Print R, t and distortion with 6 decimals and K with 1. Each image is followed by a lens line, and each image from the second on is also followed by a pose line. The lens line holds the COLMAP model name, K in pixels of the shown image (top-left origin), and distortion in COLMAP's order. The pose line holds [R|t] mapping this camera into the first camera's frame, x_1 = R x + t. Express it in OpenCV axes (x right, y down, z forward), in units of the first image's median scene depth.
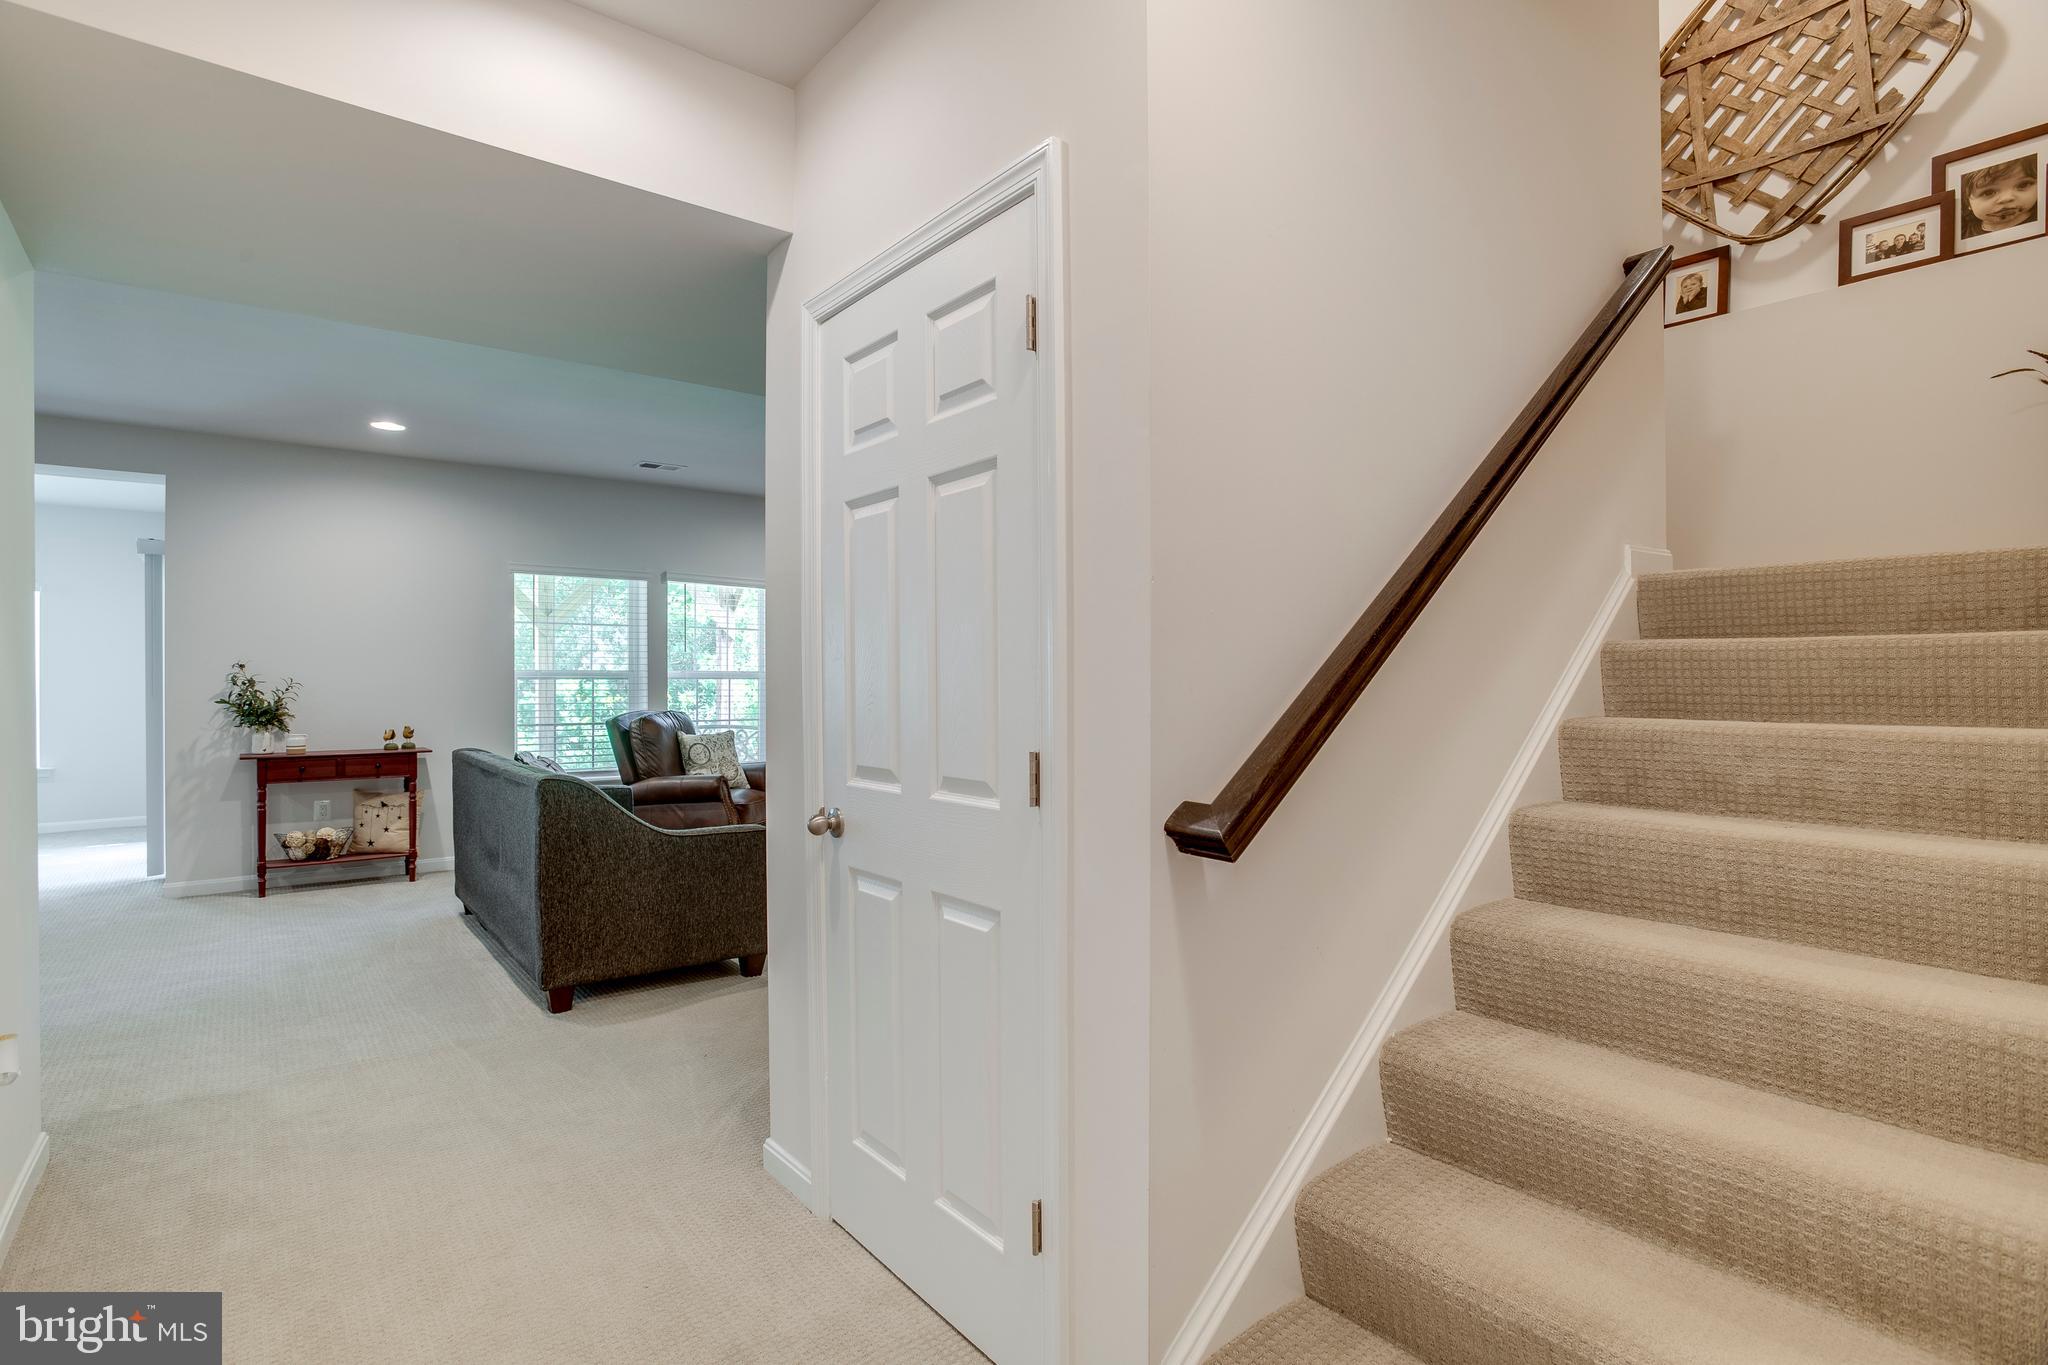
lens RADIAL K [[987.1, 0, 1018.8], [0, 987.1, 680.5], [0, 0, 1]] dist [-0.024251, 0.004629]
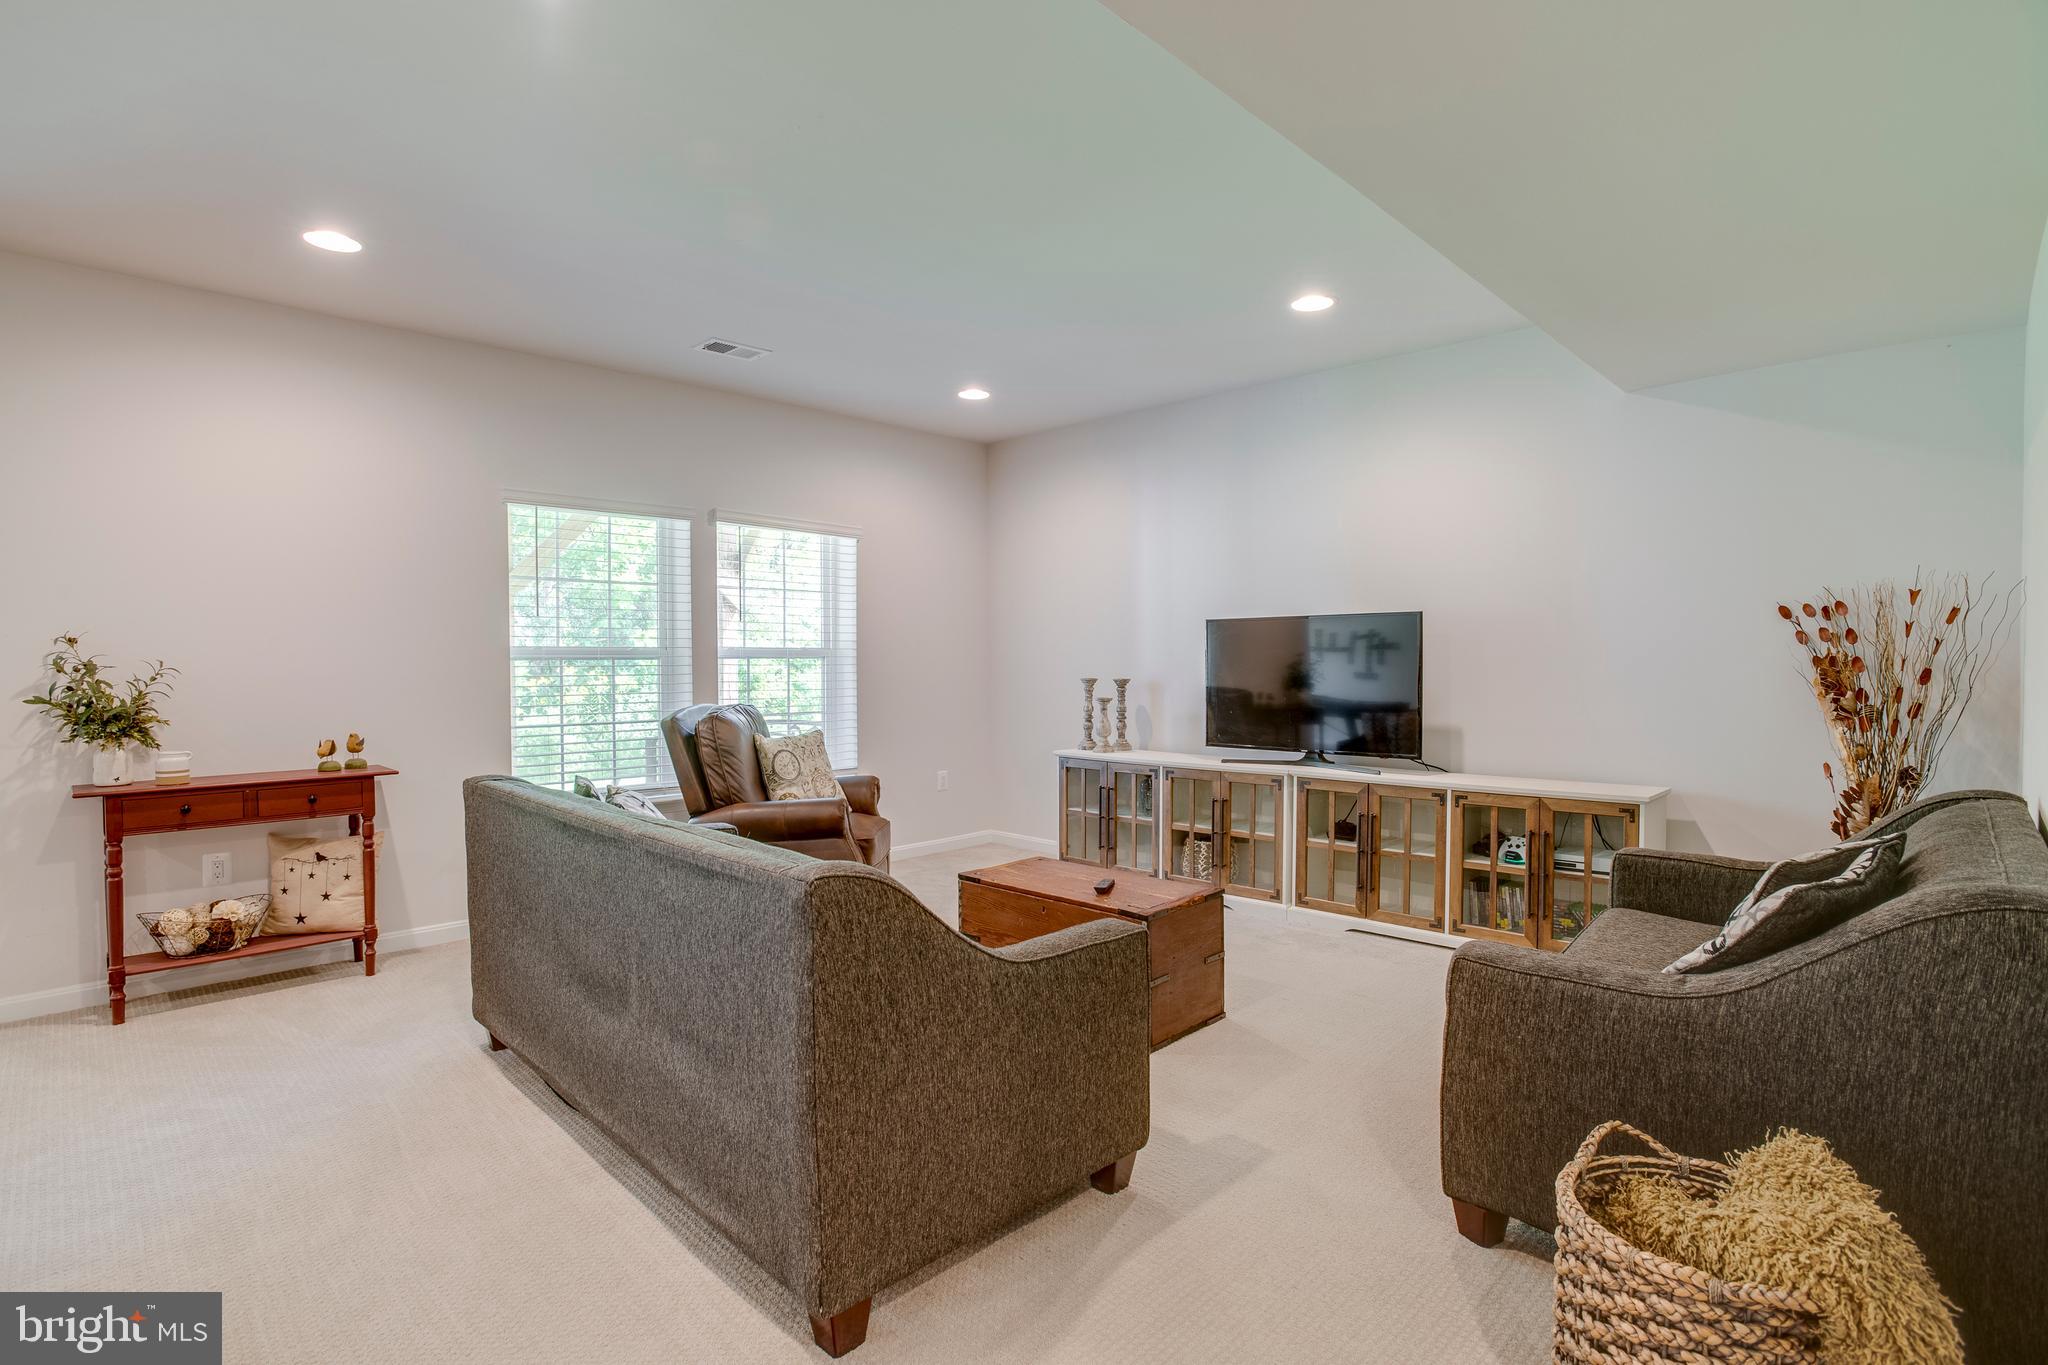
lens RADIAL K [[987.1, 0, 1028.8], [0, 987.1, 679.5], [0, 0, 1]] dist [-0.024251, 0.004629]
pose [[0.993085, -0.006033, 0.117245, -0.270470], [0.003462, 0.999749, 0.022118, -0.001961], [-0.117349, -0.021559, 0.992857, 0.323398]]
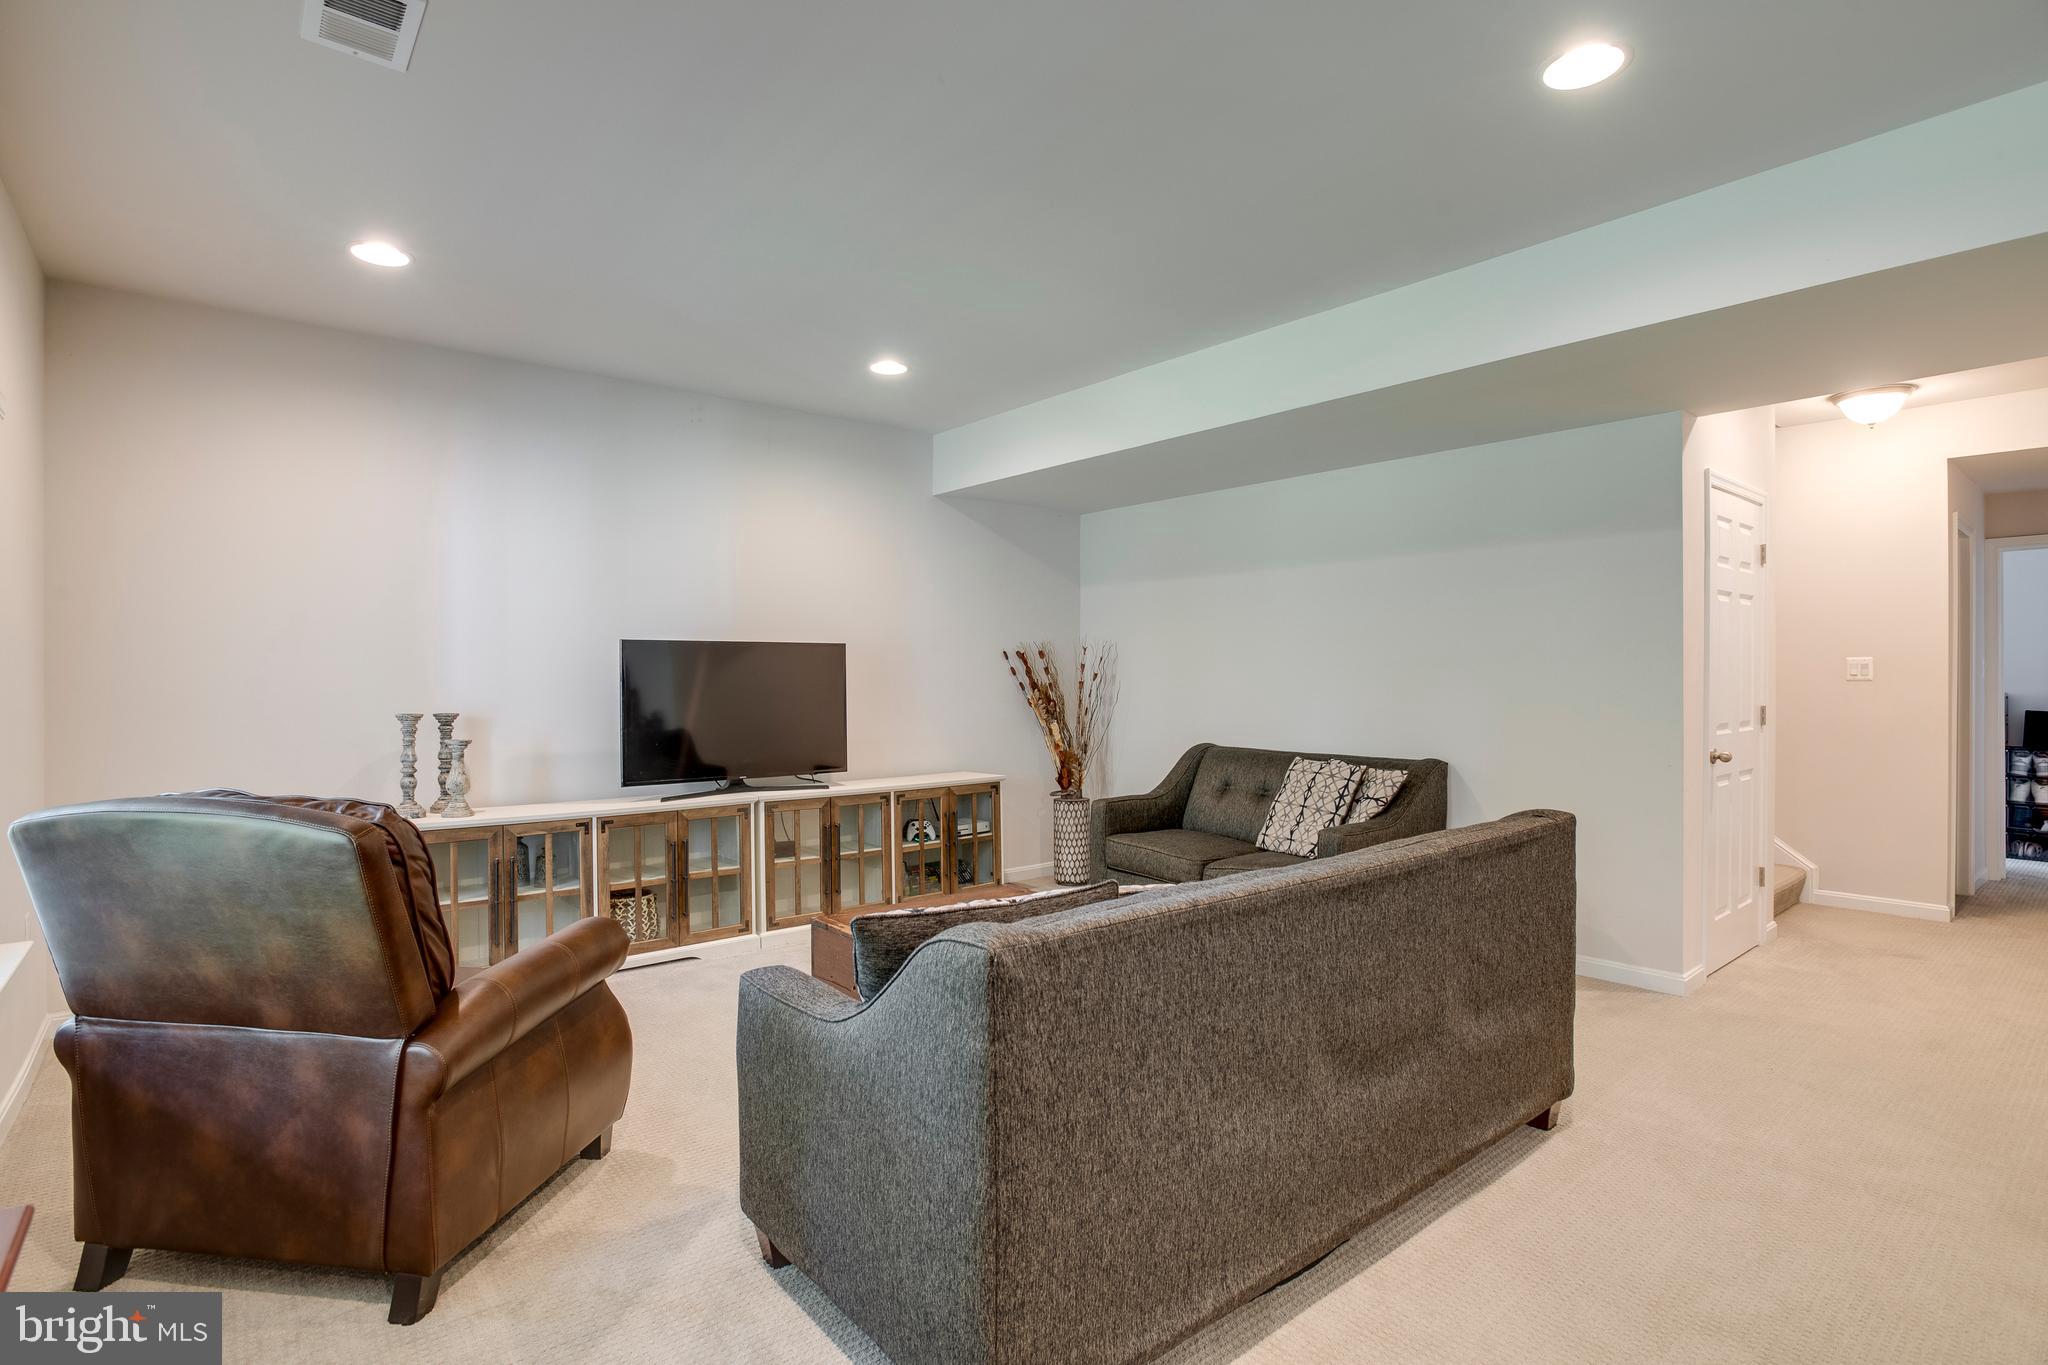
lens RADIAL K [[987.1, 0, 1020.9], [0, 987.1, 683.8], [0, 0, 1]] dist [-0.024251, 0.004629]
pose [[0.038642, -0.002631, 0.999250, -0.564378], [0.004142, 0.999988, 0.002473, -0.002109], [-0.999245, 0.004043, 0.038653, 0.641241]]
